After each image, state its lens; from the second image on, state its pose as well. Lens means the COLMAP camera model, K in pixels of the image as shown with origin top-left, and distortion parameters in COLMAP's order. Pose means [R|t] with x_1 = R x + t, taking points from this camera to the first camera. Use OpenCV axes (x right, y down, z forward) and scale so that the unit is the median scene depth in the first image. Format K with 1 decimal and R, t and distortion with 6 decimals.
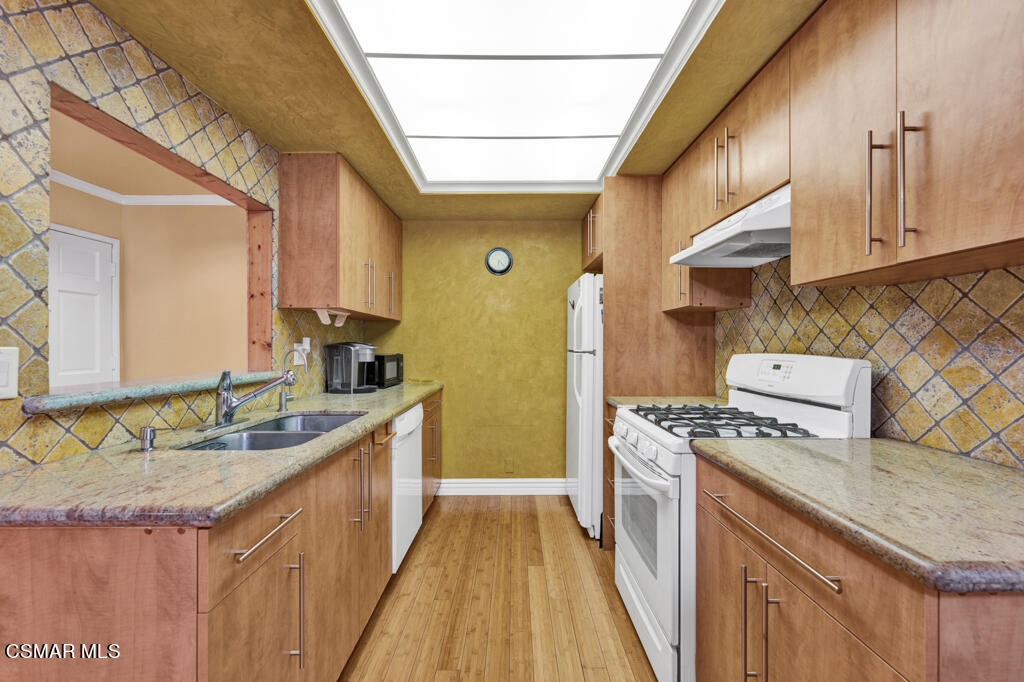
lens RADIAL K [[423.1, 0, 510.0], [0, 423.1, 345.9], [0, 0, 1]] dist [-0.000451, 0.000125]
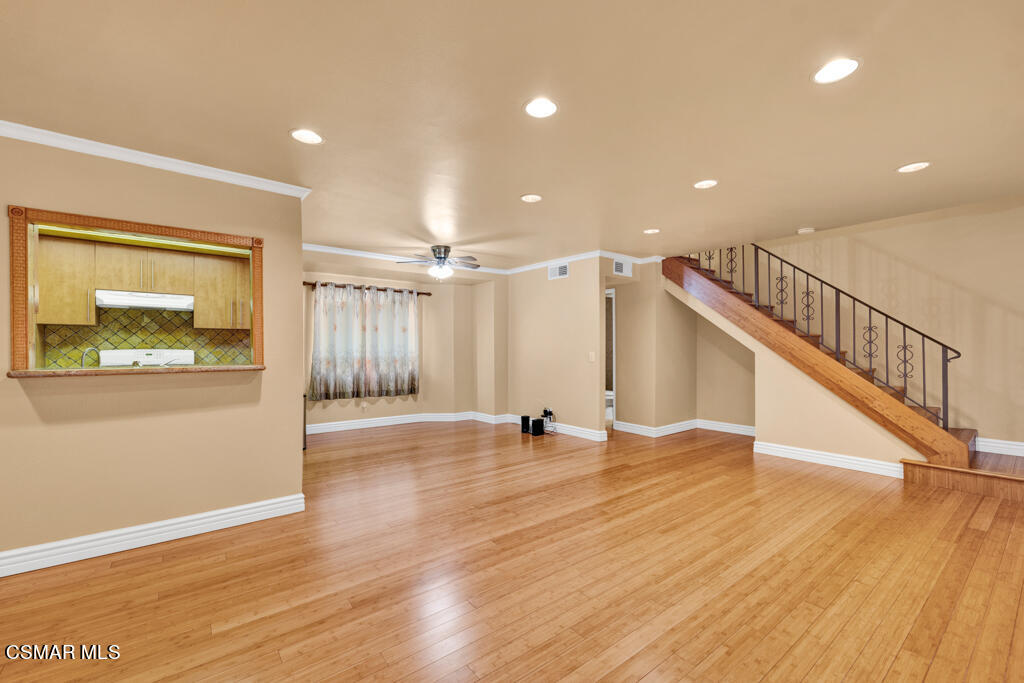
lens RADIAL K [[430.1, 0, 516.6], [0, 430.1, 347.0], [0, 0, 1]] dist [0.001509, -0.000162]
pose [[-0.624547, 0.000942, 0.780987, -1.922196], [0.002537, 0.999996, 0.000823, 0.006358], [-0.780983, 0.002496, -0.624547, 0.617327]]
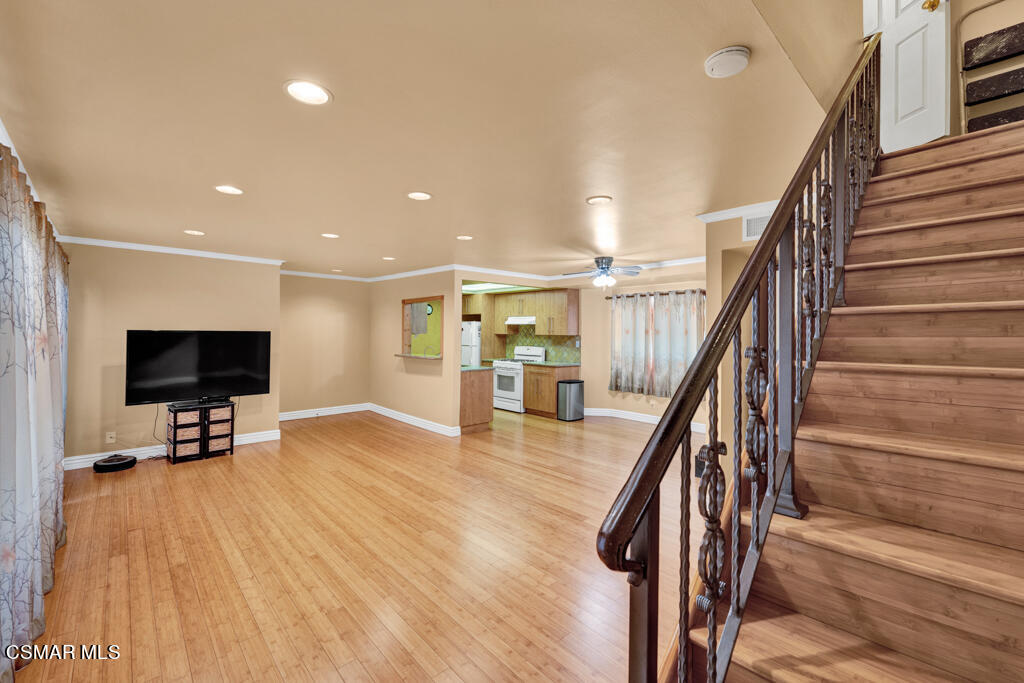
lens RADIAL K [[429.2, 0, 511.3], [0, 429.2, 333.6], [0, 0, 1]] dist [-0.000204, -0.000010]
pose [[0.732268, 0.006502, 0.680986, -1.907917], [-0.007178, 0.999973, -0.001828, -0.079082], [-0.680979, -0.003550, 0.732294, -1.638317]]
